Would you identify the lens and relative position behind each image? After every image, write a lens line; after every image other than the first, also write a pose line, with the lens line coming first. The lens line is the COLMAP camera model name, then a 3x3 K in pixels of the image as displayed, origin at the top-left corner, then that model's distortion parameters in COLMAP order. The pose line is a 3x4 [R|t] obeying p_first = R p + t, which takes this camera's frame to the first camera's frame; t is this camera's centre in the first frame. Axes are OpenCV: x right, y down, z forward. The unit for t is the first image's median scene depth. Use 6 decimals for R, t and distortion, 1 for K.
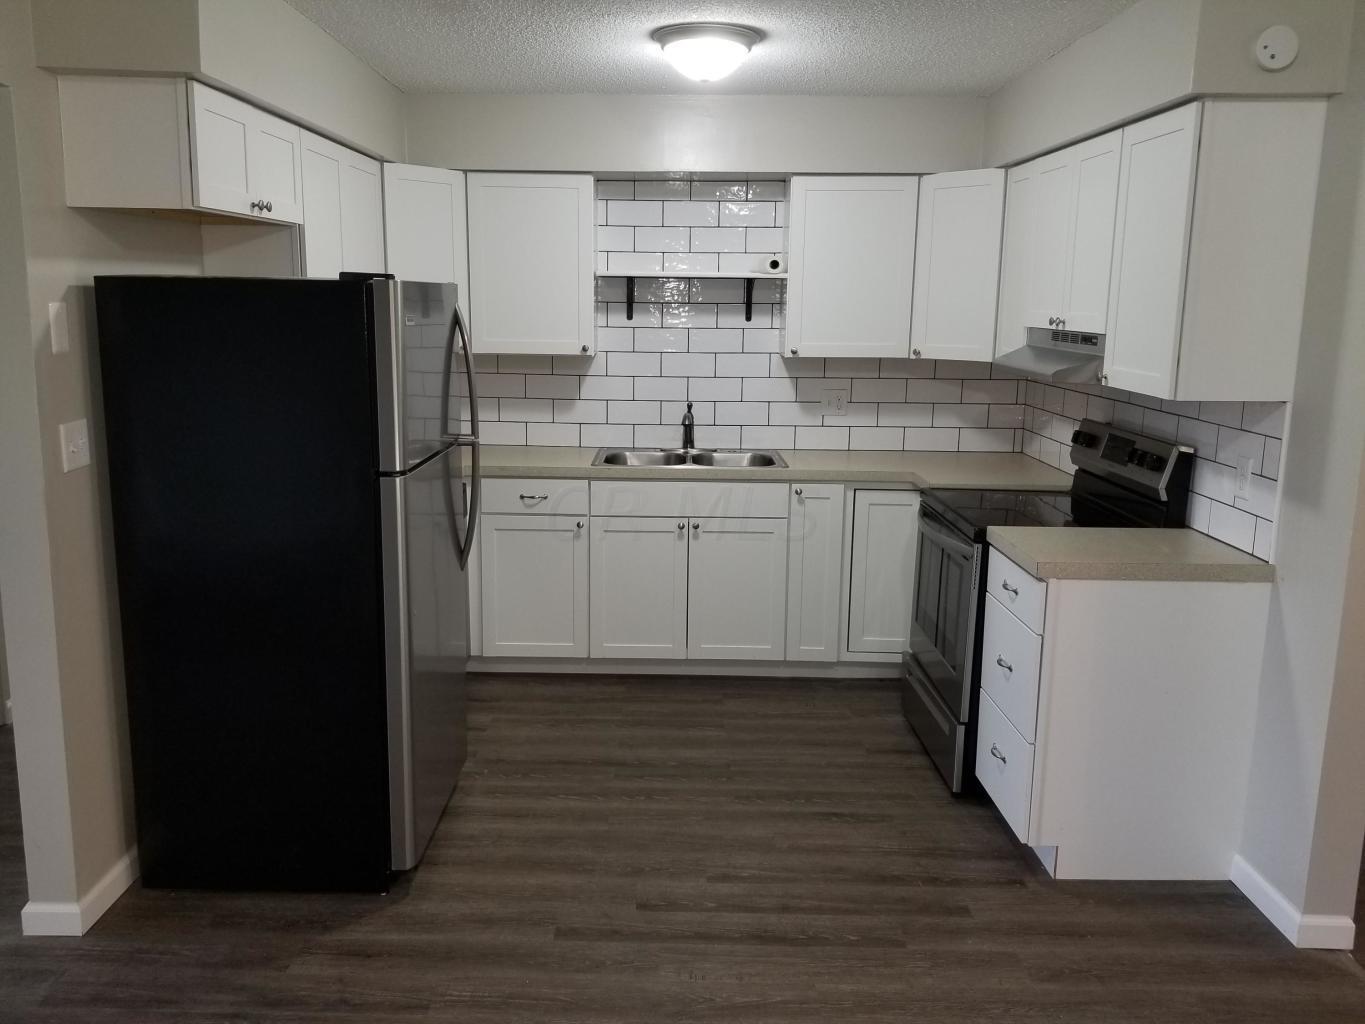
lens RADIAL K [[1076.1, 0, 677.2], [0, 1076.1, 473.3], [0, 0, 1]] dist [0.088499, -0.121047]
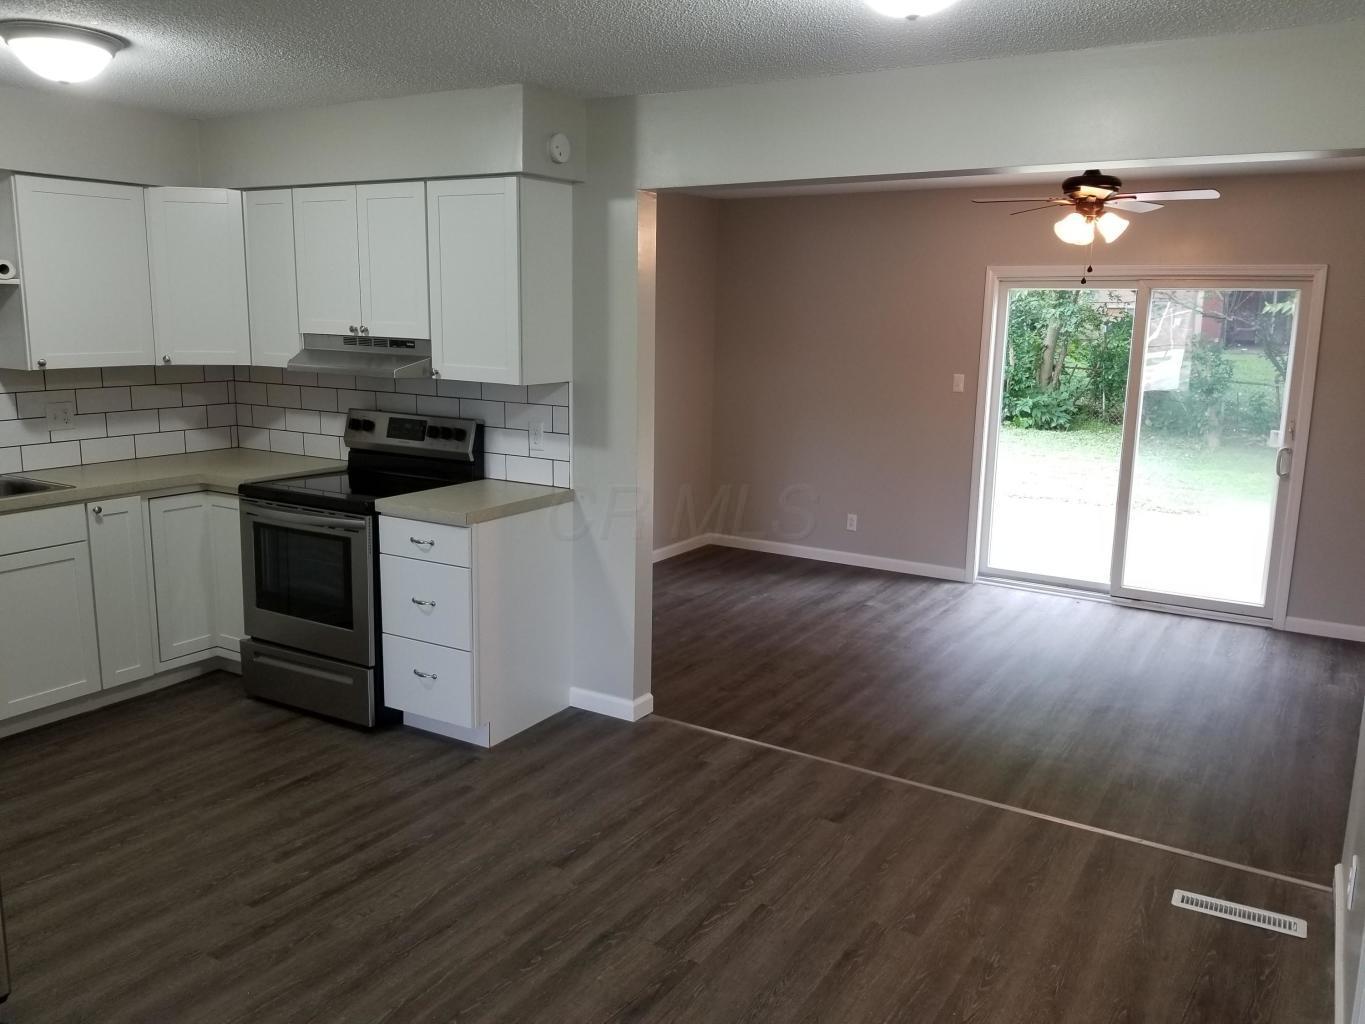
lens RADIAL K [[1076.1, 0, 677.2], [0, 1076.1, 473.3], [0, 0, 1]] dist [0.088499, -0.121047]
pose [[0.526394, -0.133899, 0.839631, -0.545822], [0.129936, 0.988591, 0.076192, -0.028544], [-0.840253, 0.068991, 0.537787, 0.064046]]
